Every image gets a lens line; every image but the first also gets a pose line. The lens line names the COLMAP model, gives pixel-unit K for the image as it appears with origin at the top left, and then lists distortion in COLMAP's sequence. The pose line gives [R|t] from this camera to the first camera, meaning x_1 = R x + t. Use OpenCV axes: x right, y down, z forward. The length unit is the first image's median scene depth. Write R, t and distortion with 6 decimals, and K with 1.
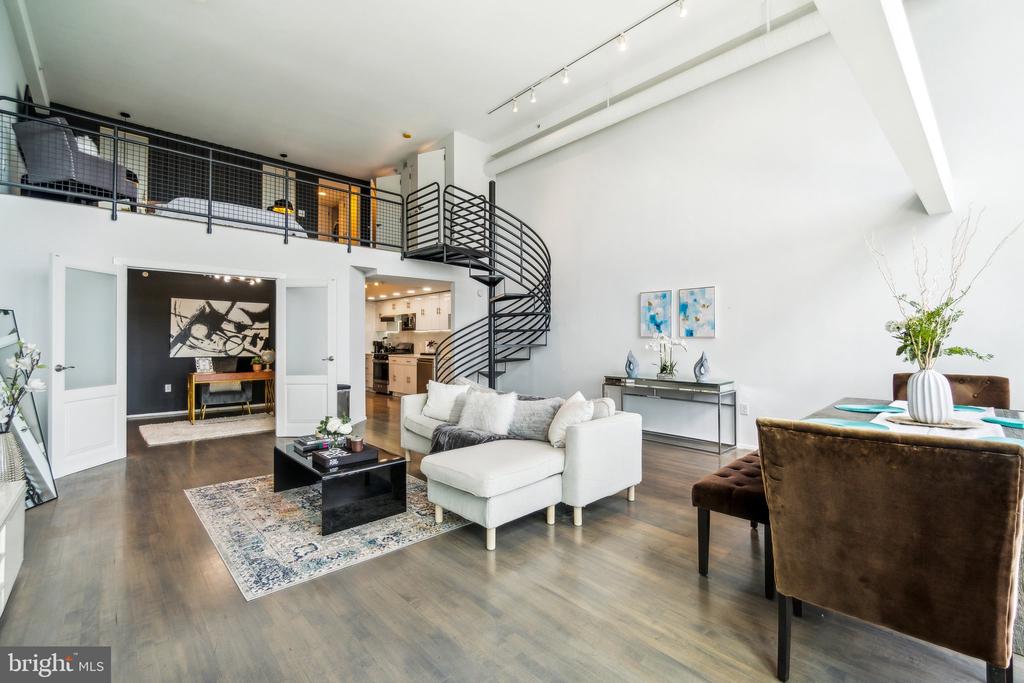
lens RADIAL K [[446.0, 0, 510.4], [0, 446.0, 344.7], [0, 0, 1]] dist [-0.002793, -0.000600]
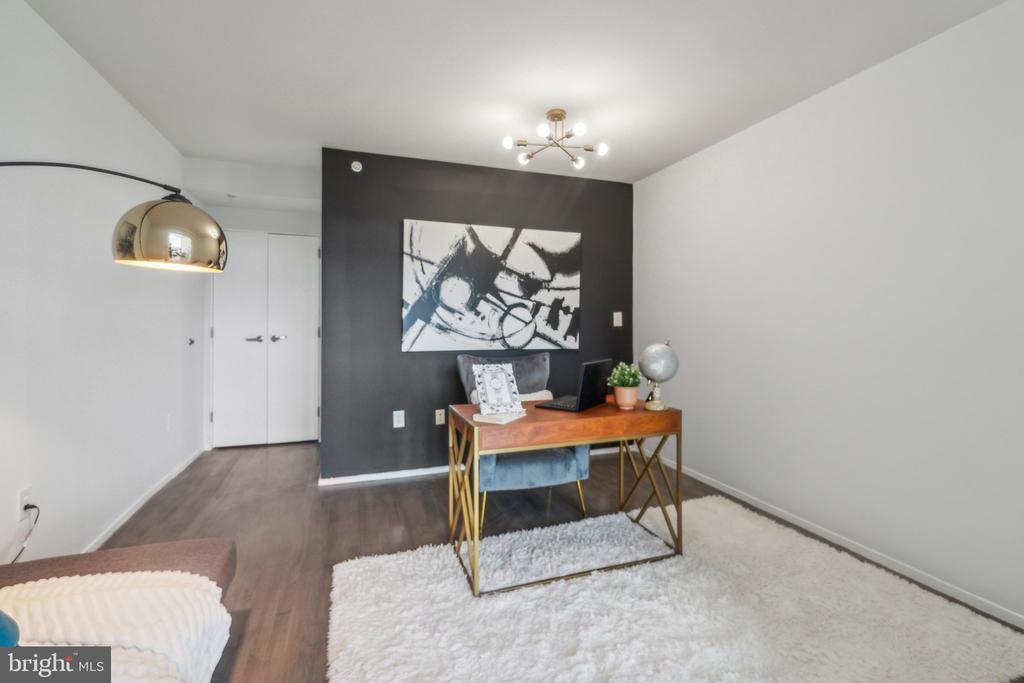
lens RADIAL K [[446.0, 0, 510.8], [0, 446.0, 331.0], [0, 0, 1]] dist [-0.002793, -0.000600]
pose [[0.916696, 0.002007, -0.399580, -0.452212], [0.000628, 0.999979, 0.006463, 0.004770], [0.399585, -0.006176, 0.916676, 0.588992]]
